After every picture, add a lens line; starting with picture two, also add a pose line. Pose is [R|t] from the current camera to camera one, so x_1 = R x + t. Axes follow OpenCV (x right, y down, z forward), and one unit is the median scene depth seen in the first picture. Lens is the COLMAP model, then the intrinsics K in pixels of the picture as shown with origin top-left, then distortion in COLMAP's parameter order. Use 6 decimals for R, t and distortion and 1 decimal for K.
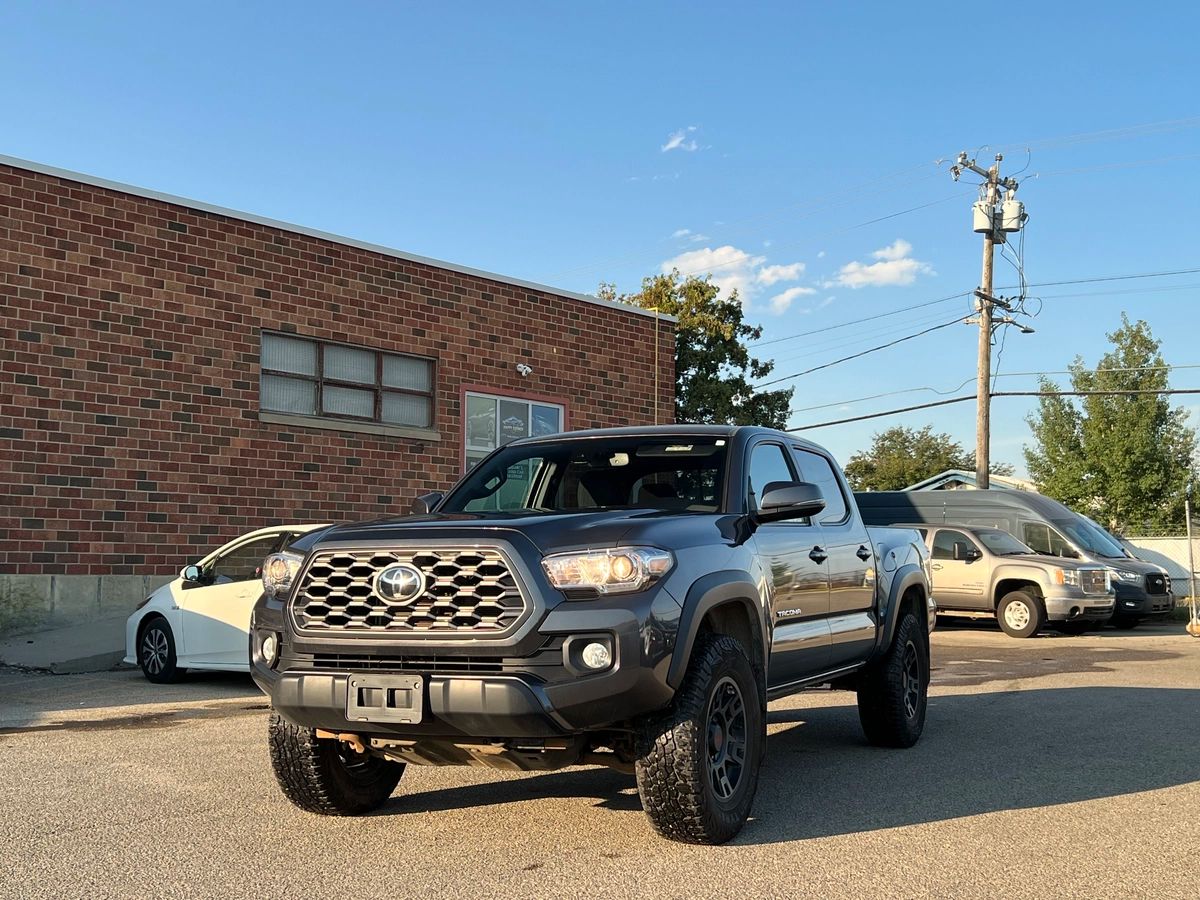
lens RADIAL K [[1375.2, 0, 601.8], [0, 1375.2, 468.4], [0, 0, 1]] dist [0.079981, 0.000000]
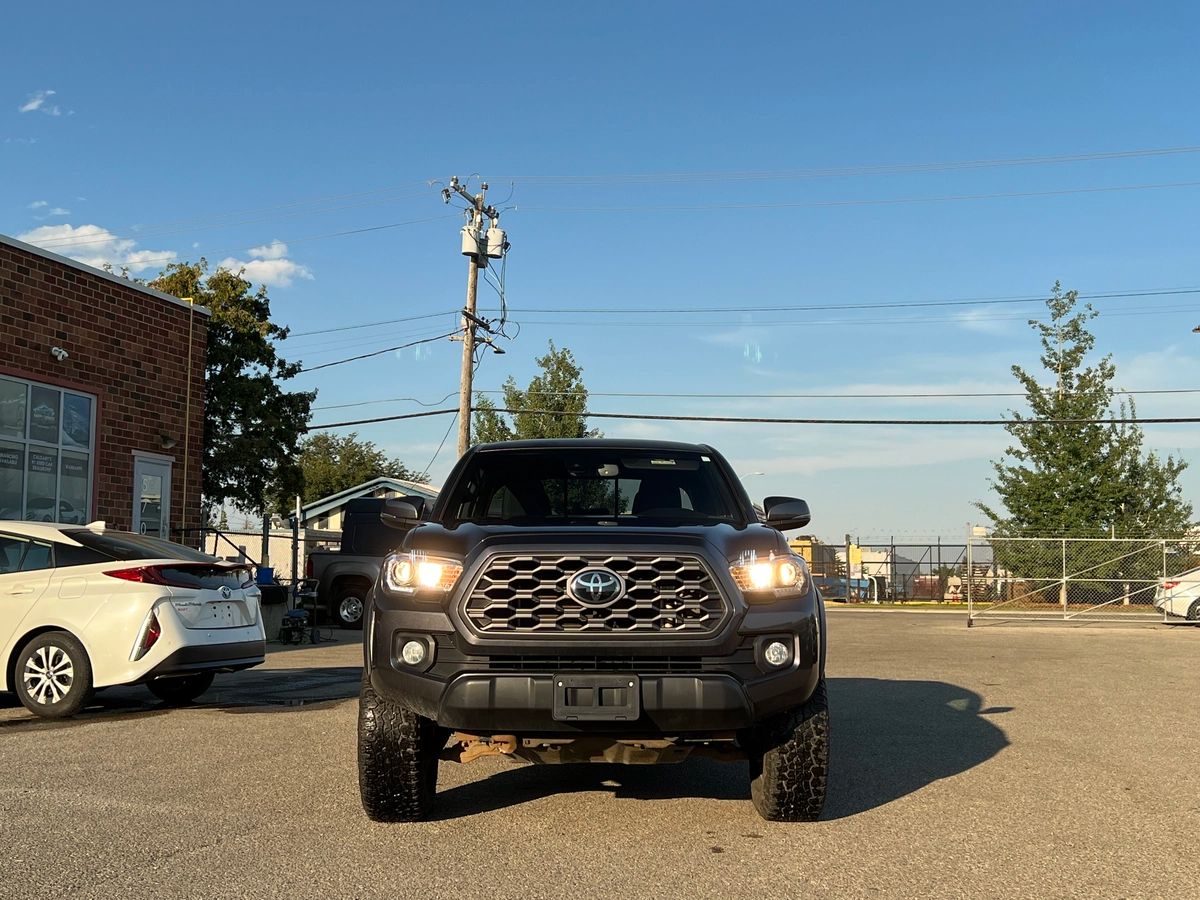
lens RADIAL K [[1375.2, 0, 590.4], [0, 1375.2, 469.5], [0, 0, 1]] dist [0.079981, 0.000000]
pose [[0.905672, 0.040443, 0.422046, -0.124445], [-0.039380, 0.999161, -0.011239, 0.001522], [-0.422147, -0.006442, 0.906505, 0.013505]]
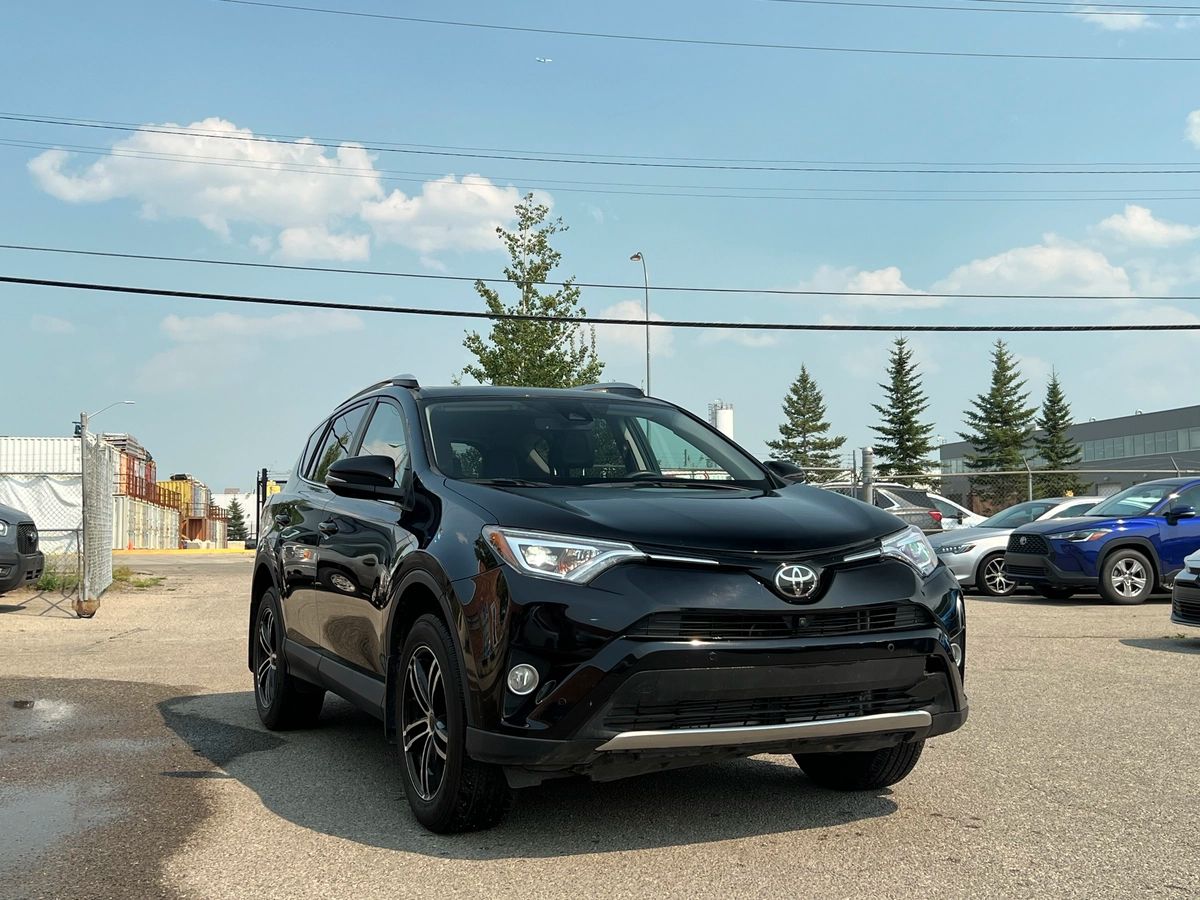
lens RADIAL K [[1375.2, 0, 596.1], [0, 1375.2, 440.8], [0, 0, 1]] dist [0.079981, 0.000000]
pose [[0.622193, 0.047606, 0.781415, 0.049918], [-0.058647, 0.998179, -0.014115, 0.033010], [-0.780664, -0.037046, 0.623852, 0.411103]]
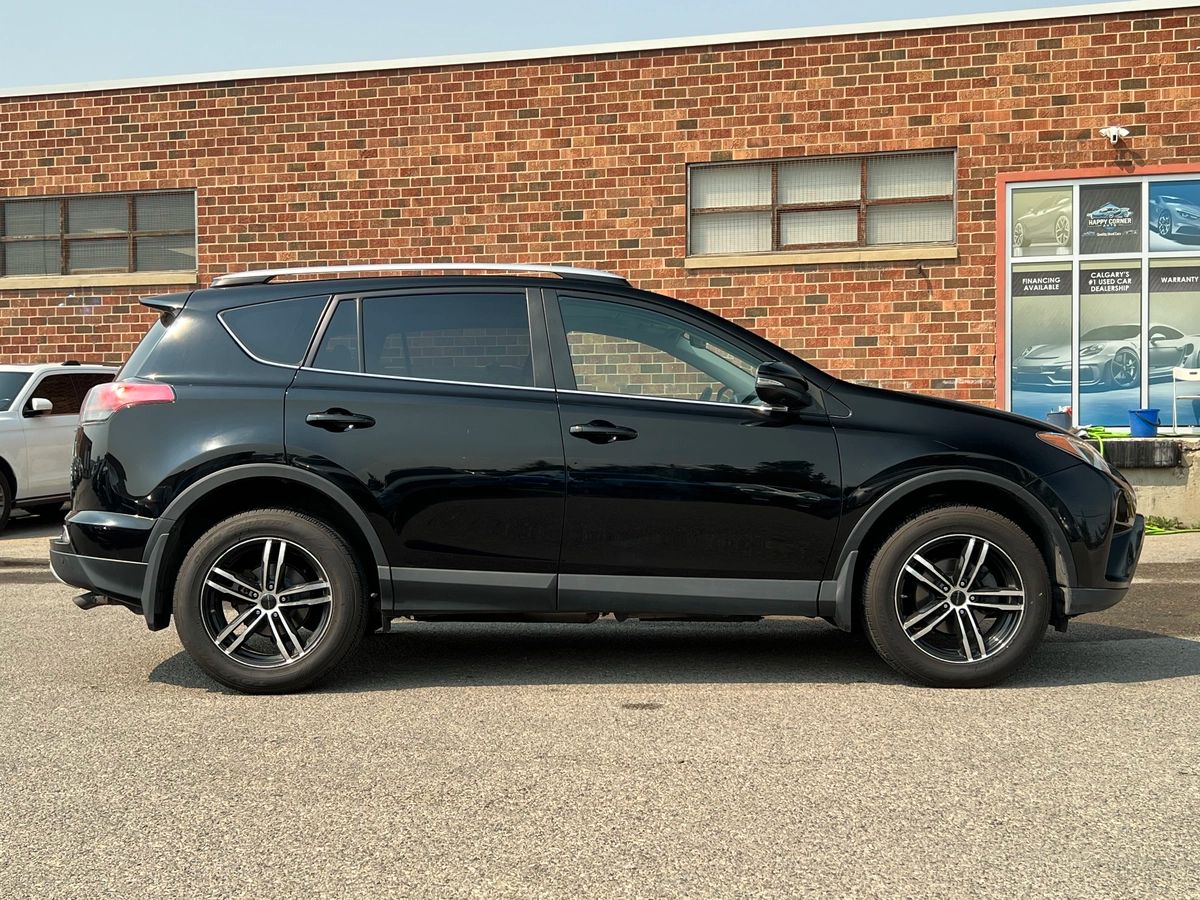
lens RADIAL K [[1375.2, 0, 608.3], [0, 1375.2, 449.3], [0, 0, 1]] dist [0.079981, 0.000000]
pose [[0.469410, -0.002529, -0.882977, 0.442112], [0.081812, 0.995819, 0.040641, 0.036692], [0.879182, -0.091316, 0.467654, 0.433892]]
